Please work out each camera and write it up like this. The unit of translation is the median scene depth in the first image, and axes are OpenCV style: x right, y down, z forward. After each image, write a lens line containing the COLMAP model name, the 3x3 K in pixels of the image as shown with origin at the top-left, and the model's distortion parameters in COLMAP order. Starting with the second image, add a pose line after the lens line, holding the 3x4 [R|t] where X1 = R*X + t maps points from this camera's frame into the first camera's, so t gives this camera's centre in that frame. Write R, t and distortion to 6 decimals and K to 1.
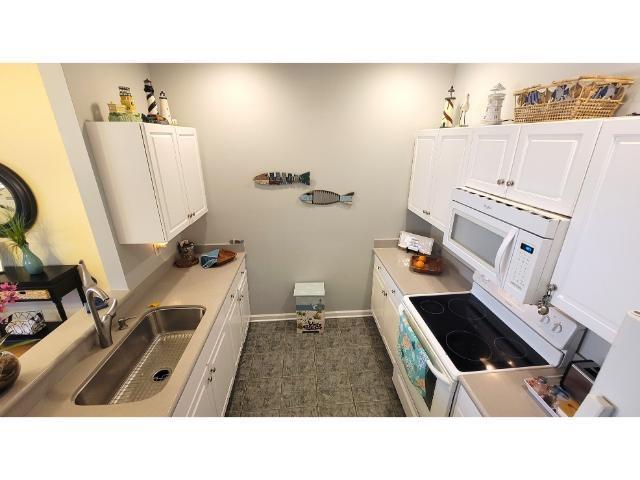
lens RADIAL K [[271.9, 0, 332.4], [0, 271.9, 236.3], [0, 0, 1]] dist [-0.000617, 0.000080]
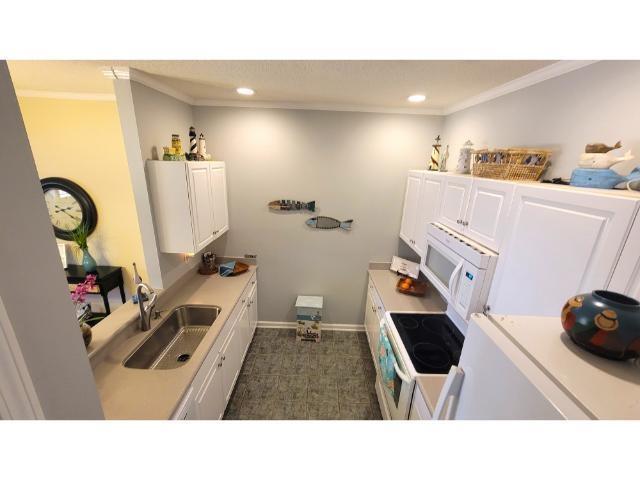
lens RADIAL K [[264.8, 0, 324.7], [0, 264.8, 243.3], [0, 0, 1]] dist [-0.001431, -0.000089]
pose [[0.995399, 0.059238, -0.075306, 0.062332], [-0.062782, 0.996985, -0.045608, -0.004613], [0.072378, 0.050127, 0.996117, -0.148377]]
